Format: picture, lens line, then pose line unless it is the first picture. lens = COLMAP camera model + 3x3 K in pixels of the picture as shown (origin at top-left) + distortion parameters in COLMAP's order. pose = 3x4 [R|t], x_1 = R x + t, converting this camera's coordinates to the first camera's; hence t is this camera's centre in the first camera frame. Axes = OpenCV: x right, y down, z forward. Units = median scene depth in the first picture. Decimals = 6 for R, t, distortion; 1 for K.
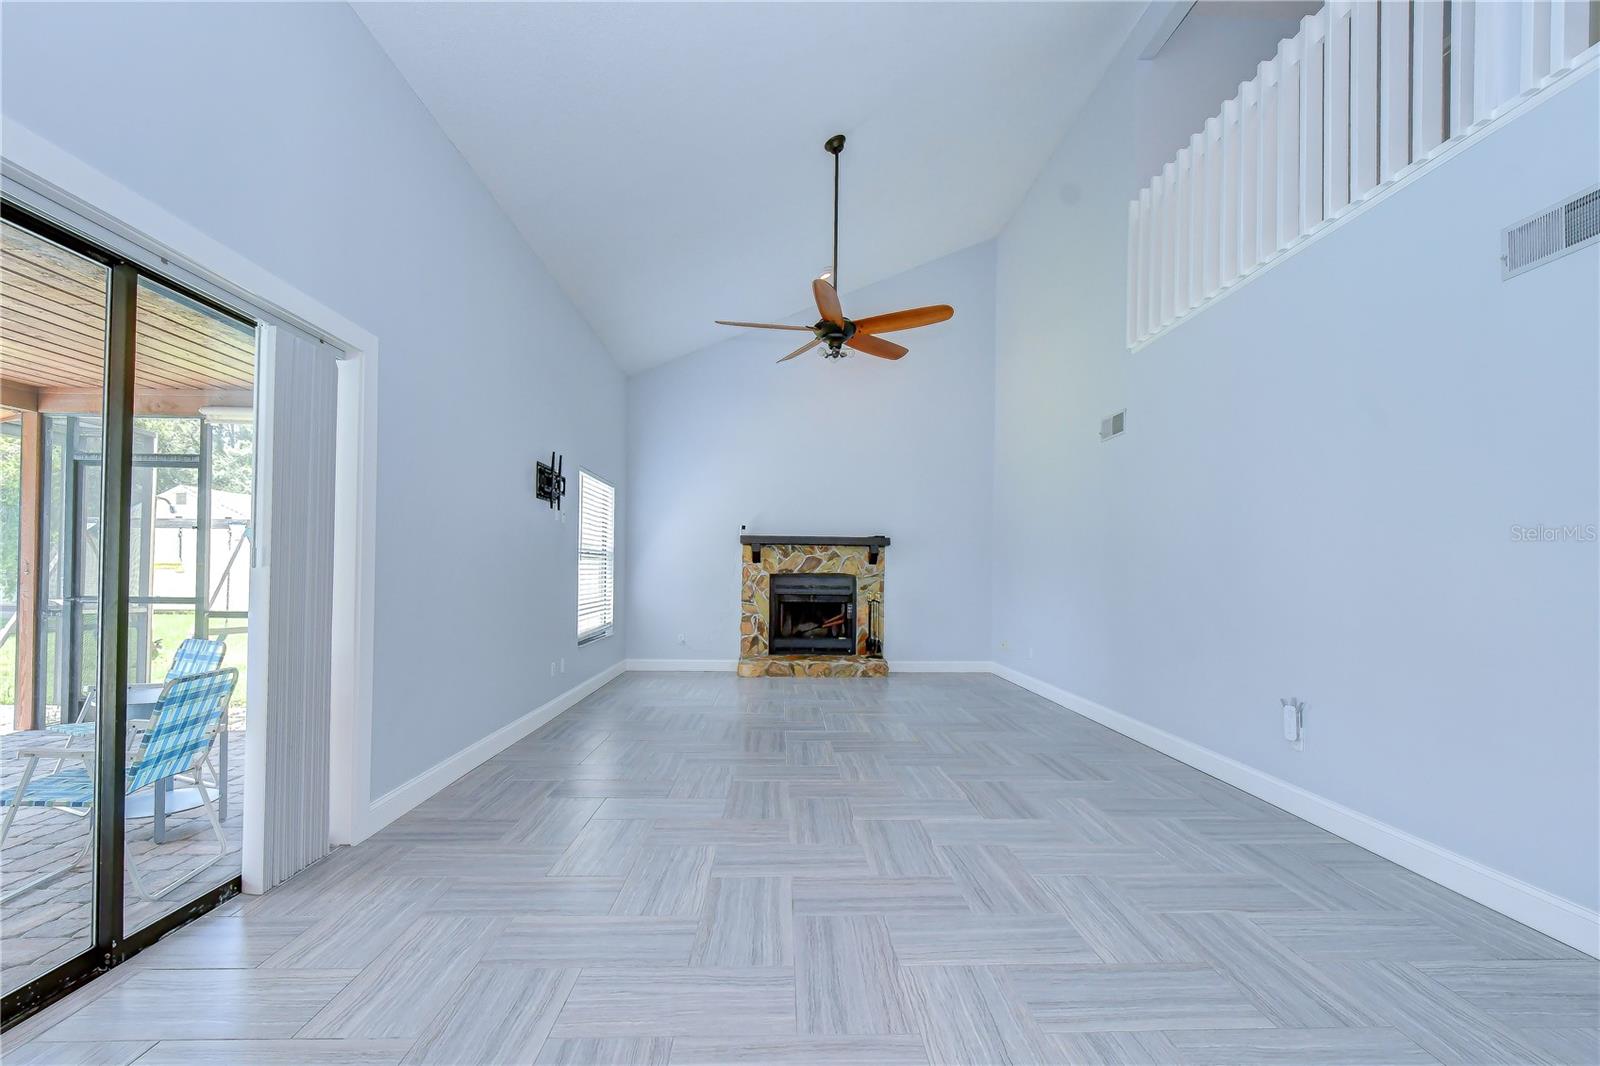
lens RADIAL K [[680.7, 0, 828.1], [0, 680.7, 563.0], [0, 0, 1]] dist [-0.003745, -0.001045]
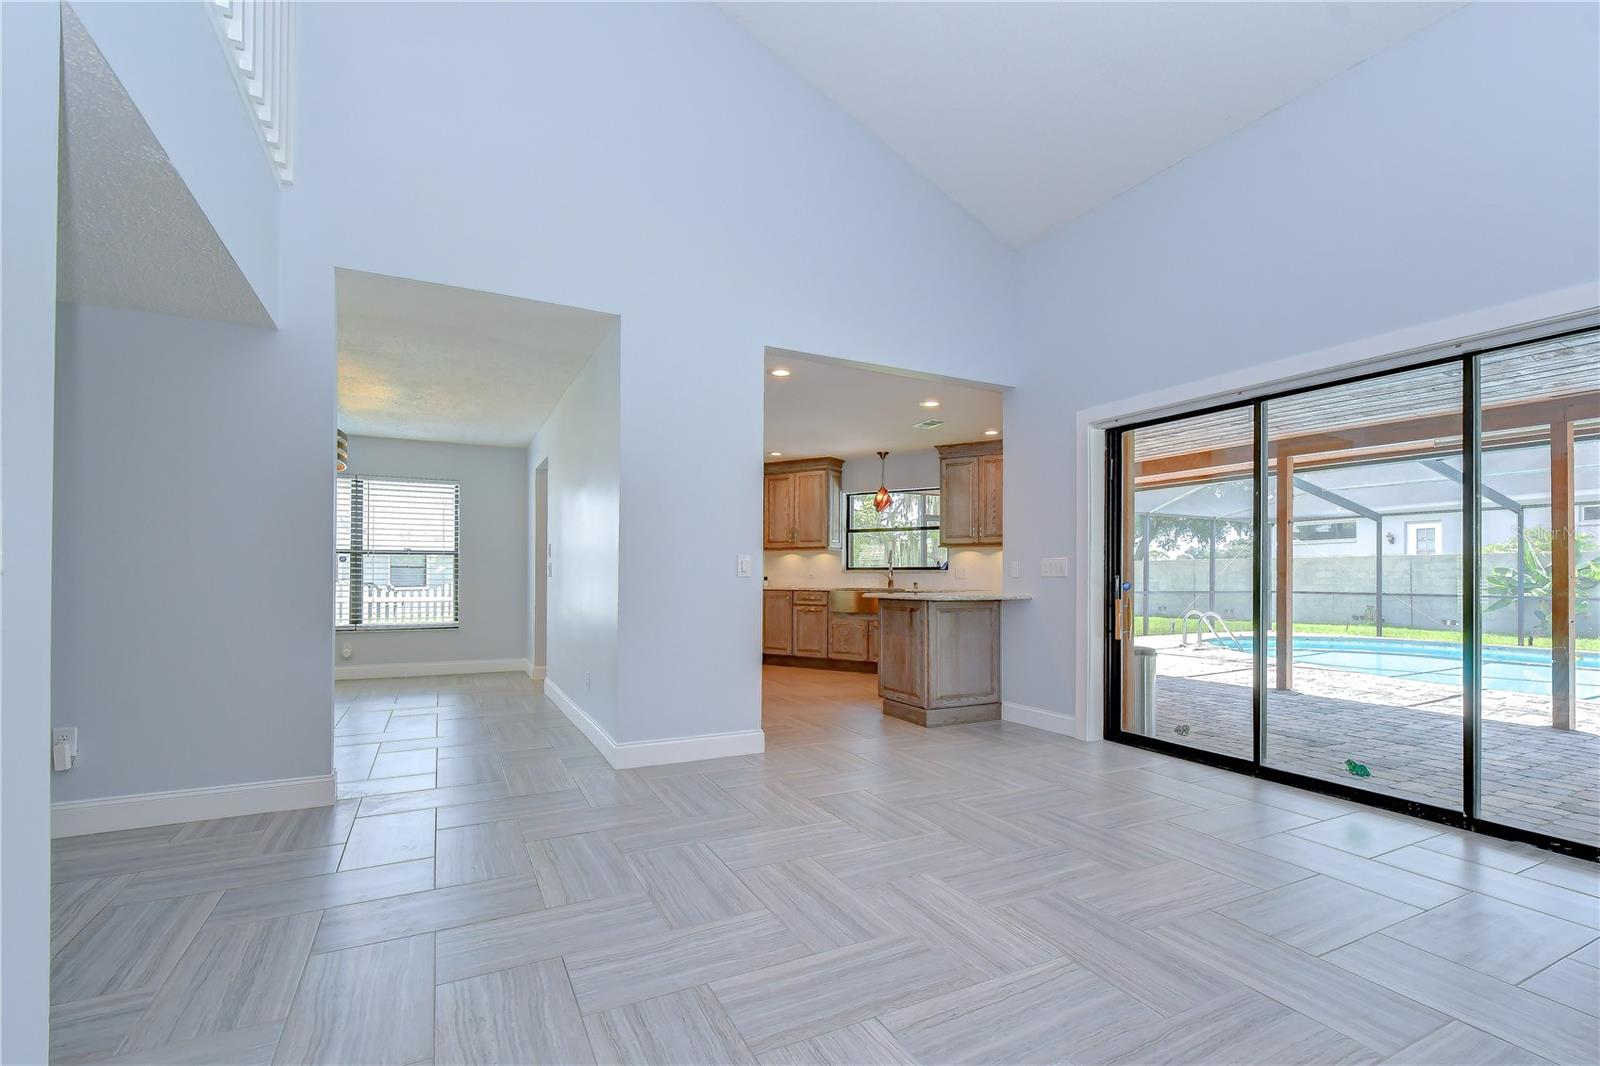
lens RADIAL K [[680.7, 0, 751.4], [0, 680.7, 579.5], [0, 0, 1]] dist [-0.003745, -0.001045]
pose [[-0.940853, -0.015492, -0.338461, 0.903885], [-0.012524, 0.999862, -0.010953, 0.094119], [0.338583, -0.006066, -0.940917, 1.873002]]
